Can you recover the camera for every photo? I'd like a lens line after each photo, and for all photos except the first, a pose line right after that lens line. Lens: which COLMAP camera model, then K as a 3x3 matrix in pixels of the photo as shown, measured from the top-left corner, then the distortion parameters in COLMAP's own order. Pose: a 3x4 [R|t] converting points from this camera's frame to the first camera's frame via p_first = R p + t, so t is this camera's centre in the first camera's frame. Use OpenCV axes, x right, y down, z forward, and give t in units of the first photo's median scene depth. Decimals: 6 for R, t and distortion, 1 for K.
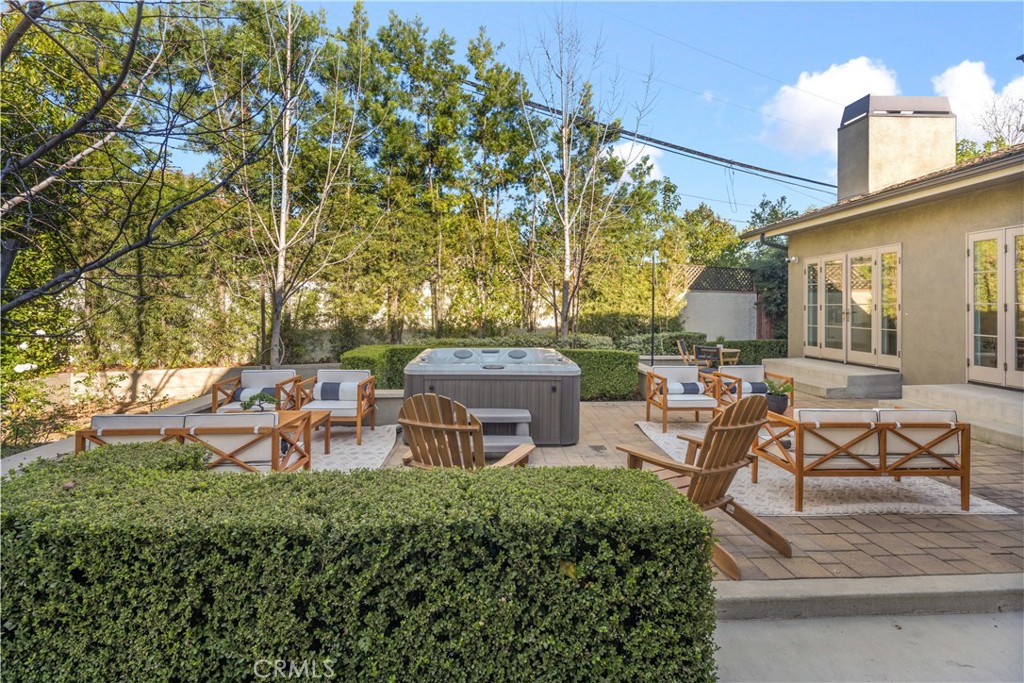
lens RADIAL K [[491.1, 0, 508.4], [0, 491.1, 317.8], [0, 0, 1]] dist [0.008740, -0.006149]
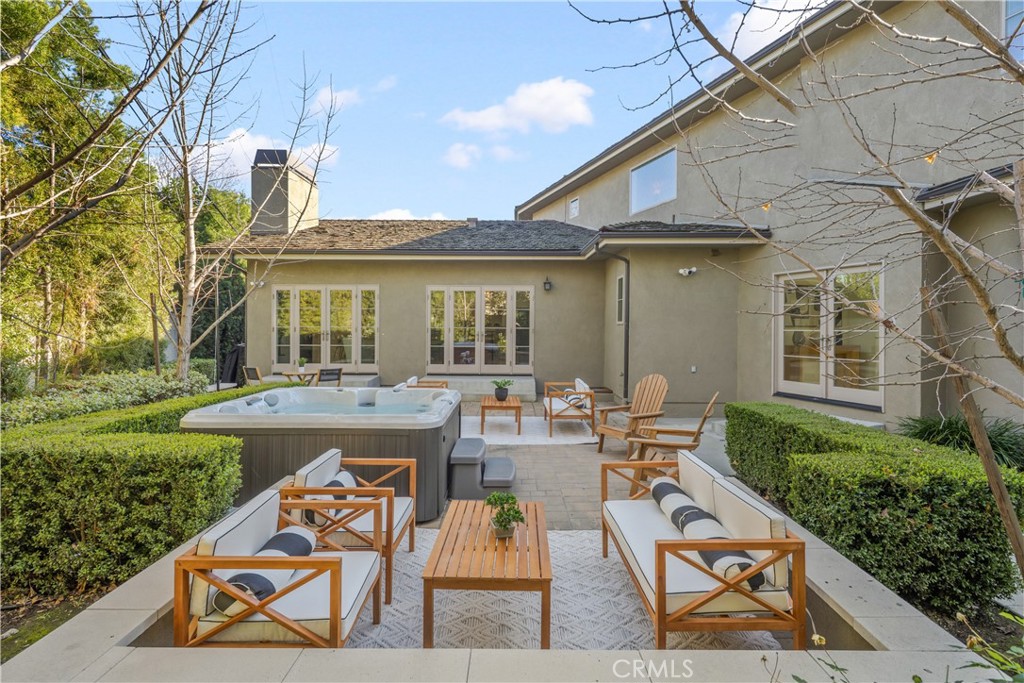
lens RADIAL K [[491.1, 0, 517.0], [0, 491.1, 331.4], [0, 0, 1]] dist [0.008740, -0.006149]
pose [[0.044462, -0.016543, 0.998874, -0.558096], [0.013593, 0.999780, 0.015953, -0.030128], [-0.998919, 0.012868, 0.044677, 0.483318]]
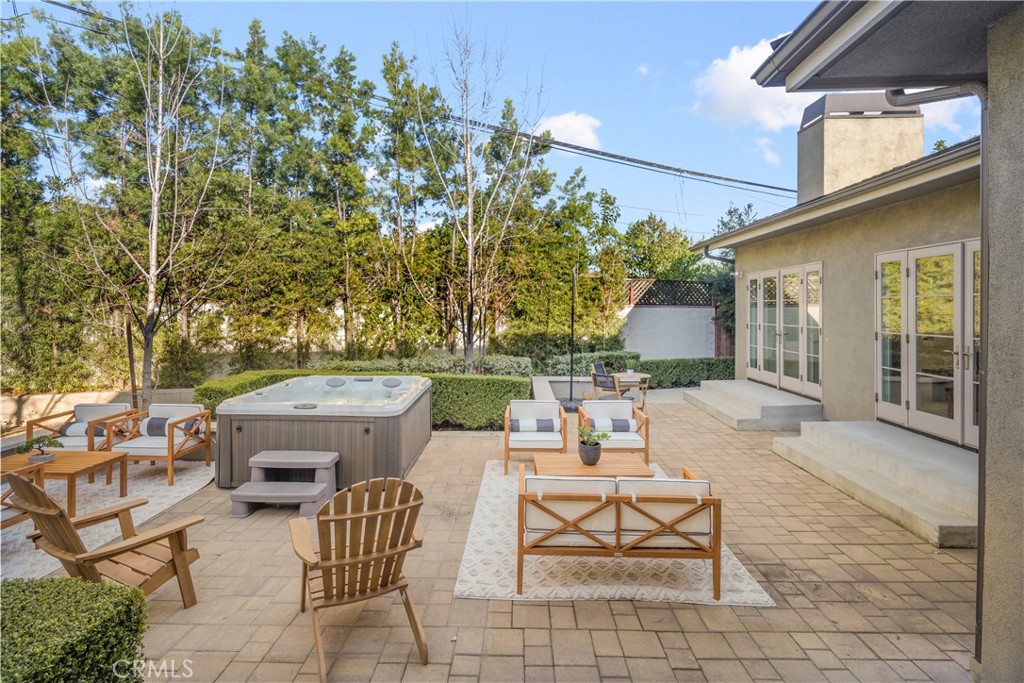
lens RADIAL K [[491.1, 0, 509.9], [0, 491.1, 317.5], [0, 0, 1]] dist [0.008740, -0.006149]
pose [[0.997704, -0.001085, -0.067716, 0.253822], [0.000888, 0.999995, -0.002947, -0.040835], [0.067719, 0.002880, 0.997700, 0.045137]]
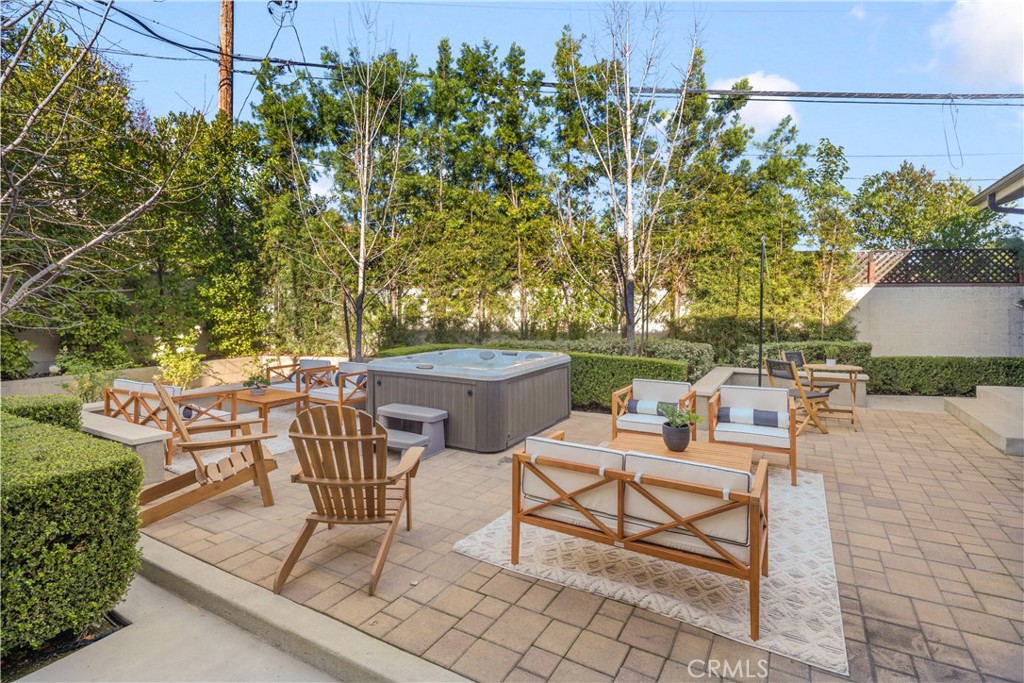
lens RADIAL K [[491.1, 0, 513.4], [0, 491.1, 311.4], [0, 0, 1]] dist [0.008740, -0.006149]
pose [[0.842946, -0.003079, -0.537989, 0.409060], [-0.006082, 0.999865, -0.015253, -0.002257], [0.537964, 0.016130, 0.842814, 0.127361]]
